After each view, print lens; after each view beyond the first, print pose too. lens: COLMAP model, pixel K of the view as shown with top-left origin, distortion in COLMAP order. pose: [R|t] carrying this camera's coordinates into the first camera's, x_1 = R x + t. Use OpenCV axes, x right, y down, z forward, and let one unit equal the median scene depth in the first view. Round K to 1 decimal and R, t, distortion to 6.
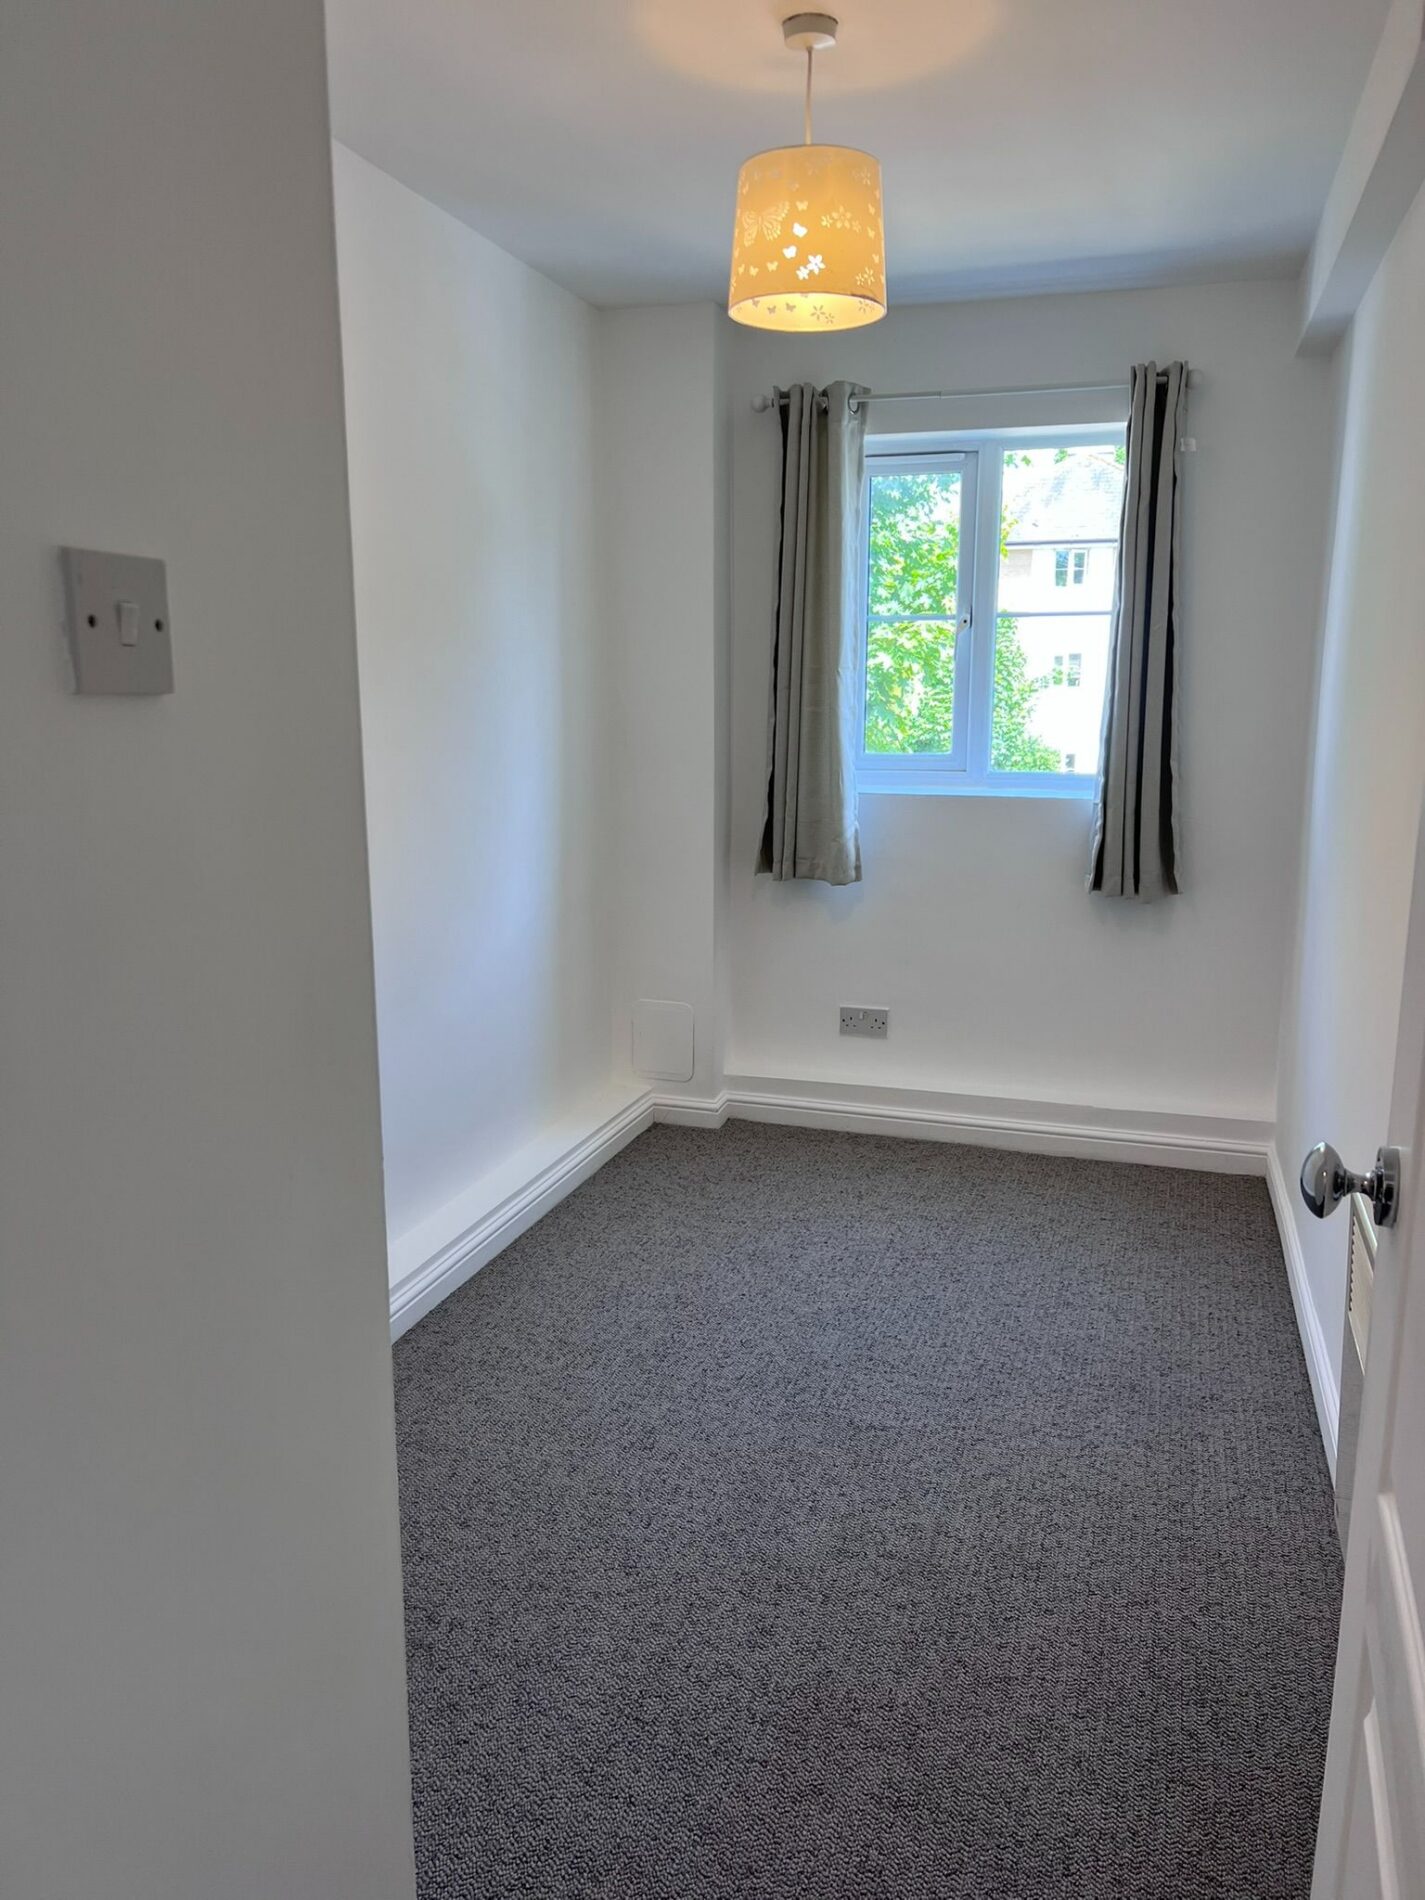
lens RADIAL K [[1426.8, 0, 718.0], [0, 1426.8, 954.2], [0, 0, 1]] dist [0.065919, -0.115456]
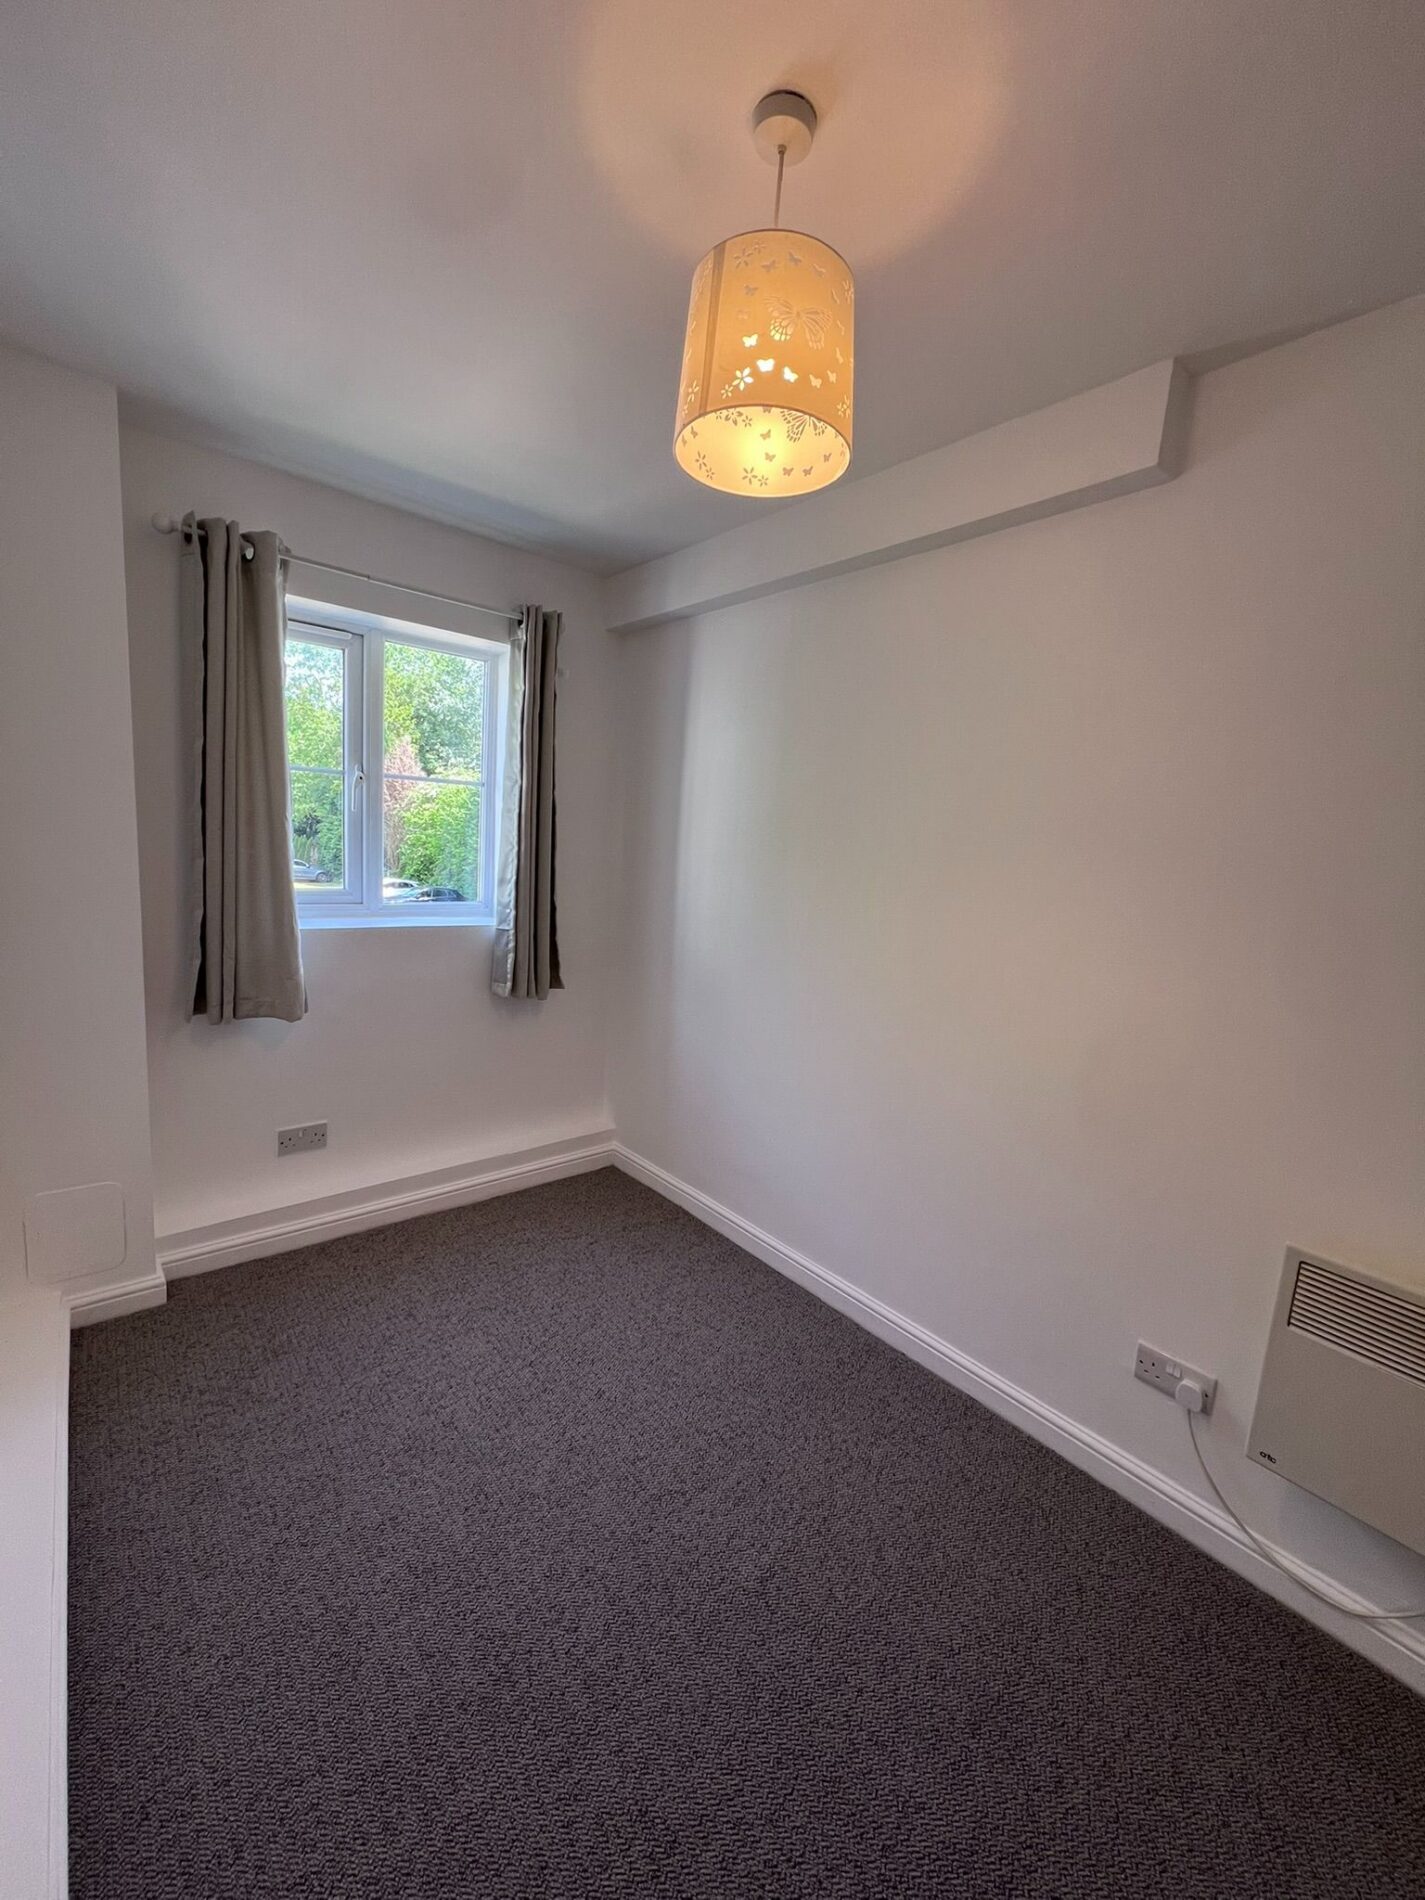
lens RADIAL K [[746.5, 0, 712.5], [0, 746.5, 950.0], [0, 0, 1]] dist [0.000267, -0.002440]
pose [[0.547747, -0.084344, 0.832382, -0.202085], [0.105914, 0.993892, 0.031013, -0.086351], [-0.829913, 0.071173, 0.553334, 0.457131]]
